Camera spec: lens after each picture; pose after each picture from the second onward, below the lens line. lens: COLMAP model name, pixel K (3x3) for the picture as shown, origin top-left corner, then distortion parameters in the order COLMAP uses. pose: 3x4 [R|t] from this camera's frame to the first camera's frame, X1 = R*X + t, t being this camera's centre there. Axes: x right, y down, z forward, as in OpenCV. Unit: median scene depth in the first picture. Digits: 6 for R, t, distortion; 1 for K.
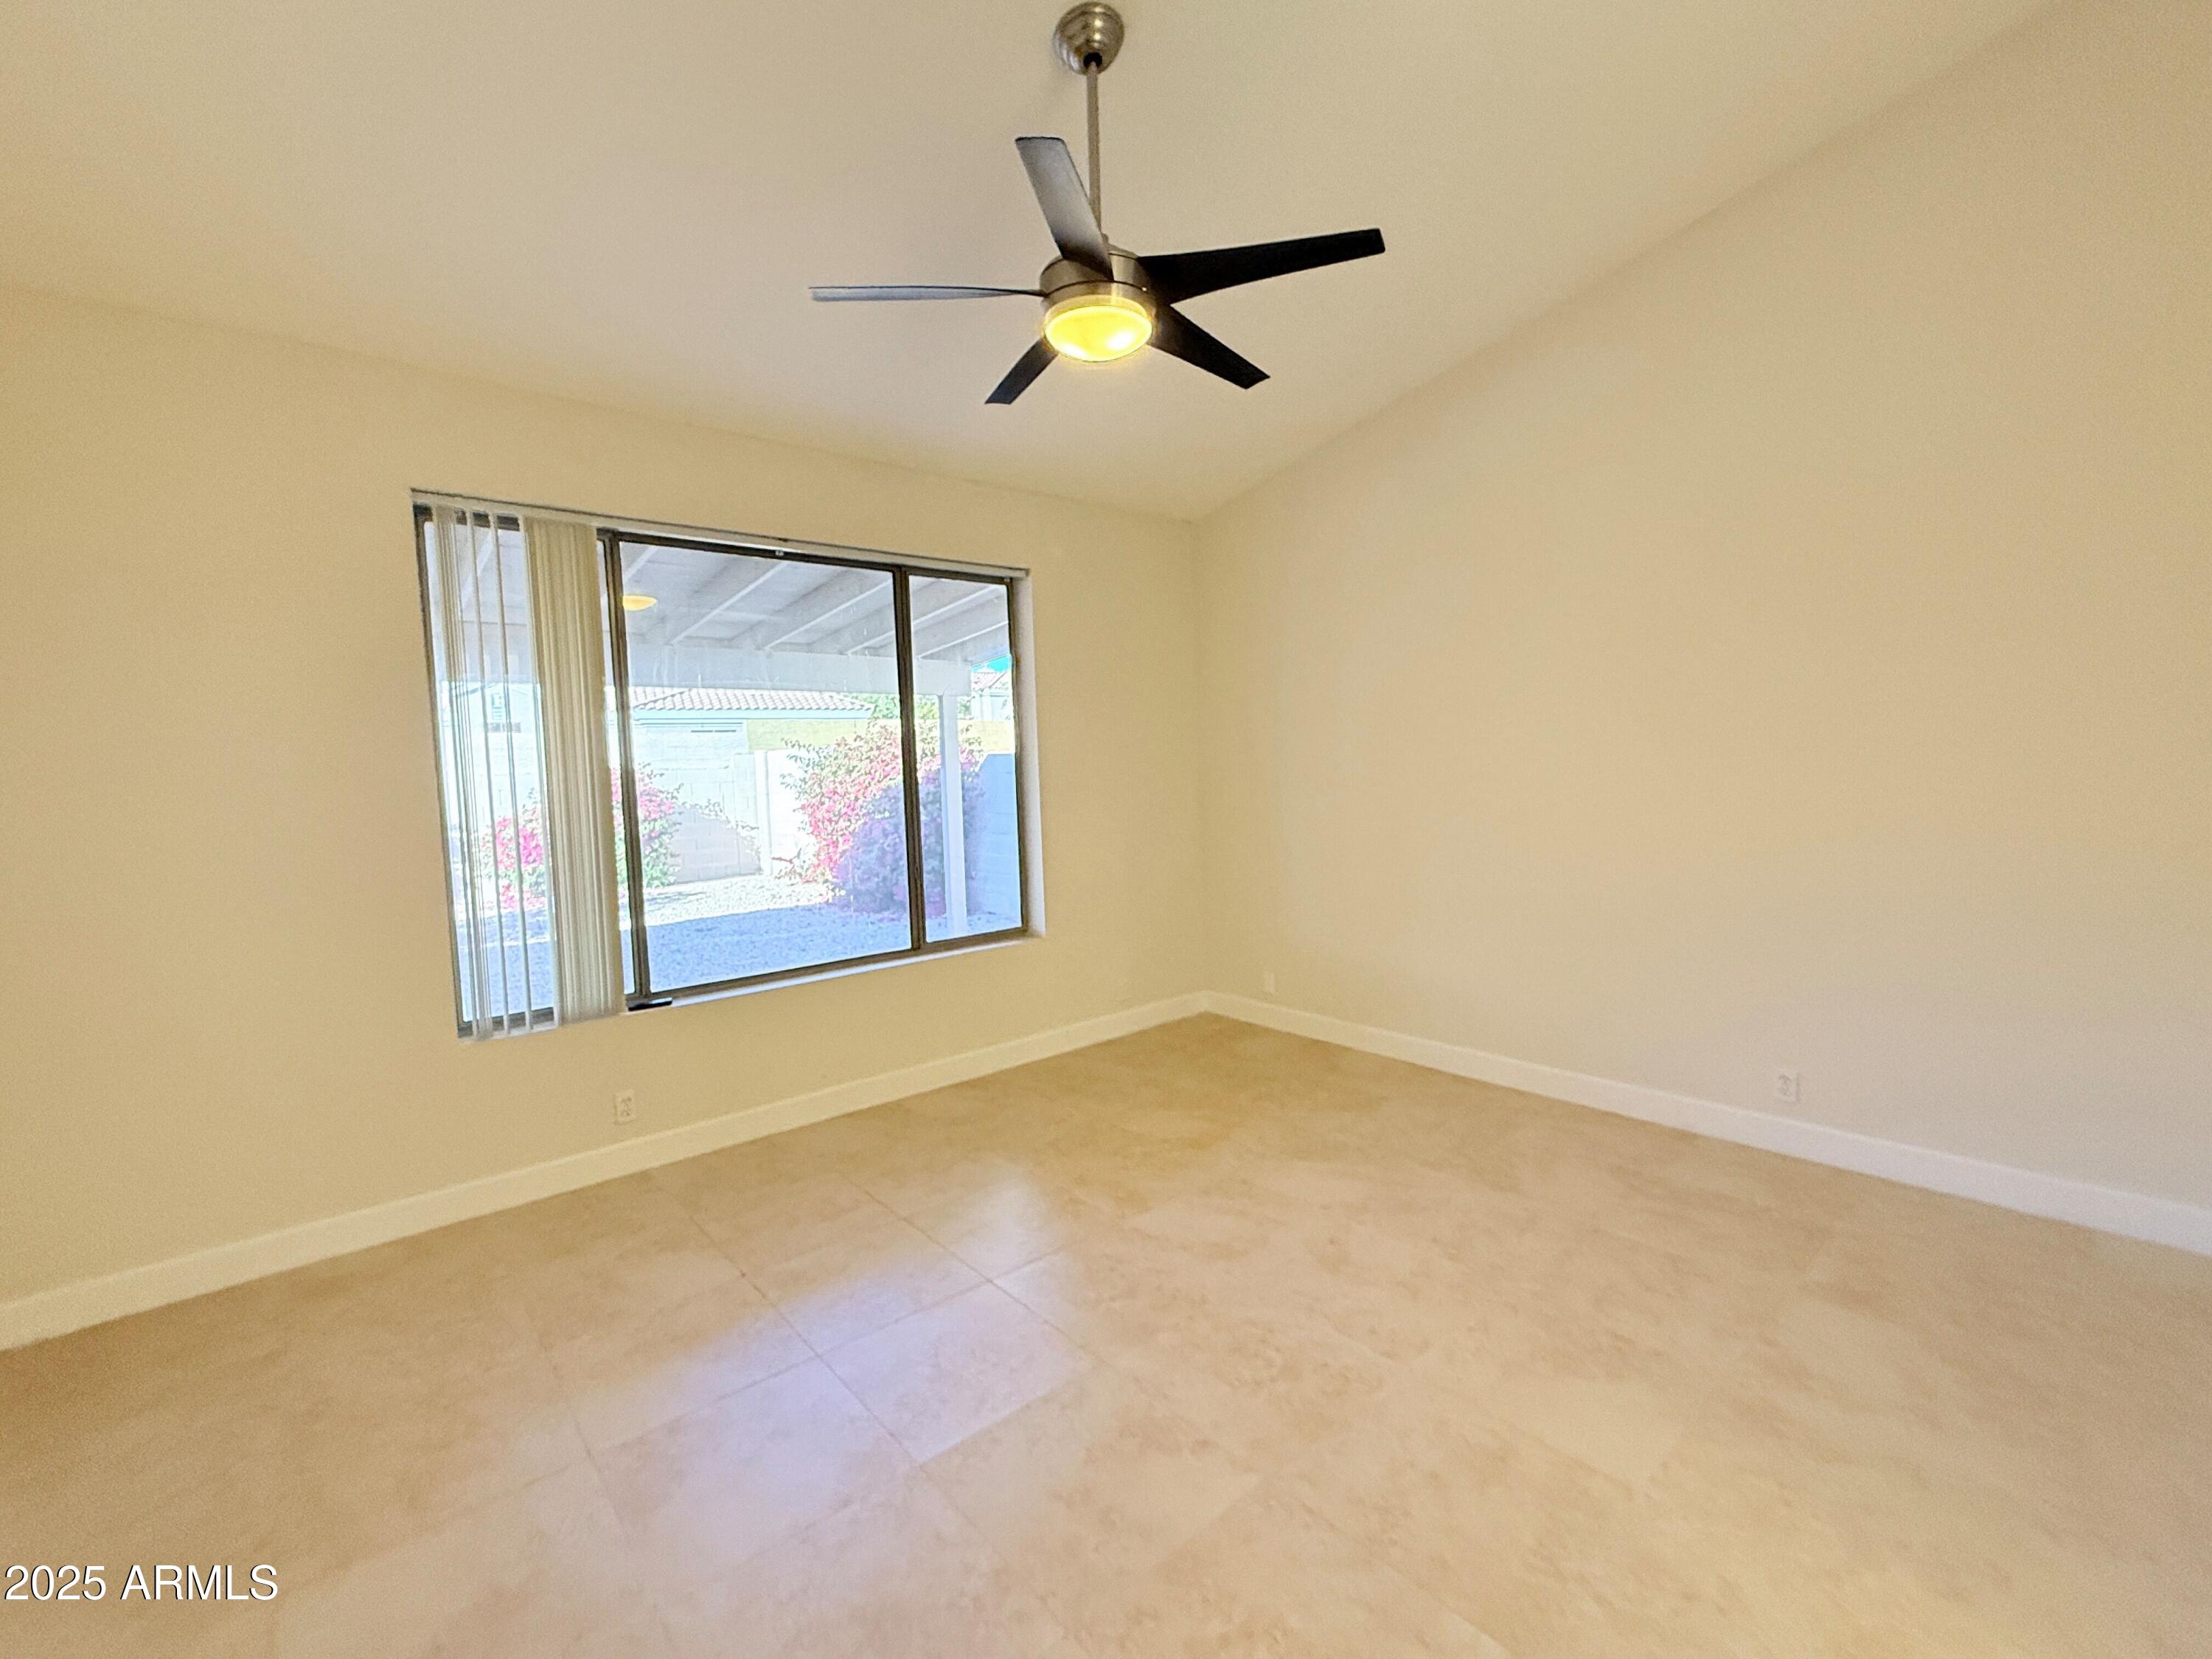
lens RADIAL K [[940.2, 0, 1106.0], [0, 940.2, 828.4], [0, 0, 1]] dist [0.000849, 0.000353]
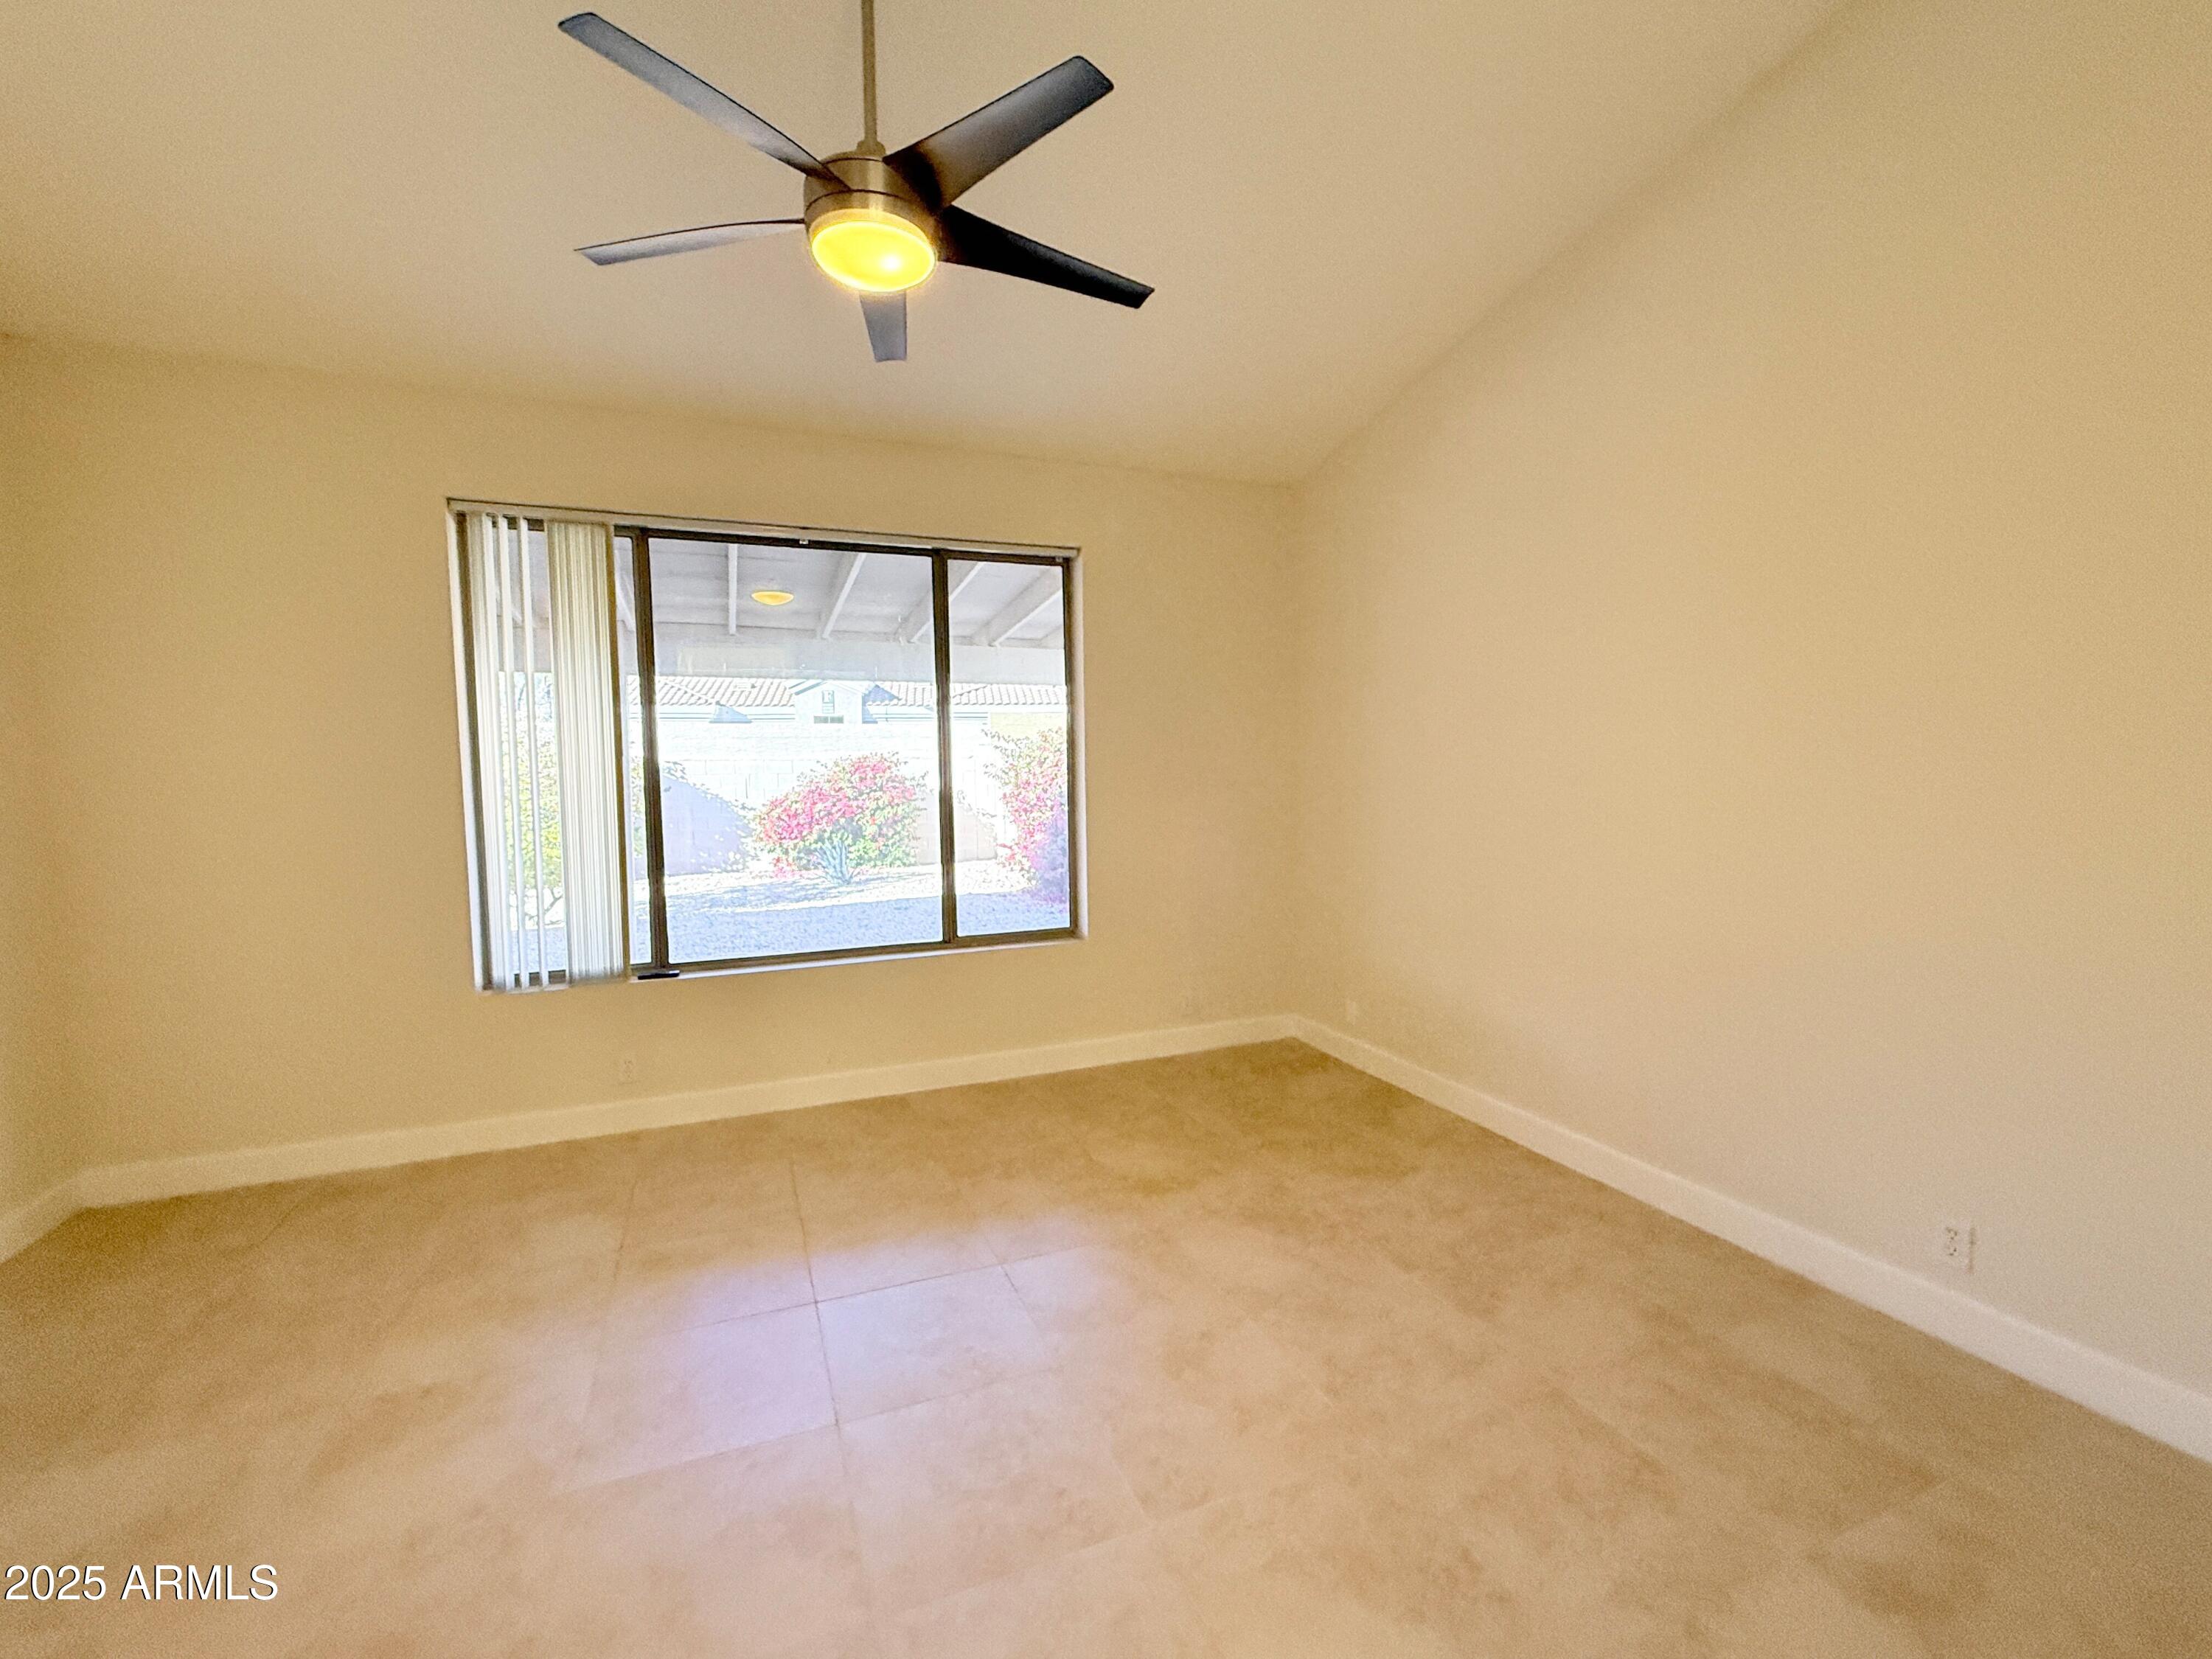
lens RADIAL K [[940.2, 0, 1106.0], [0, 940.2, 828.4], [0, 0, 1]] dist [0.000849, 0.000353]
pose [[0.950297, 0.040571, -0.308689, 0.333236], [-0.039440, 0.999173, 0.009906, -0.007859], [0.308835, 0.002761, 0.951111, 0.159297]]
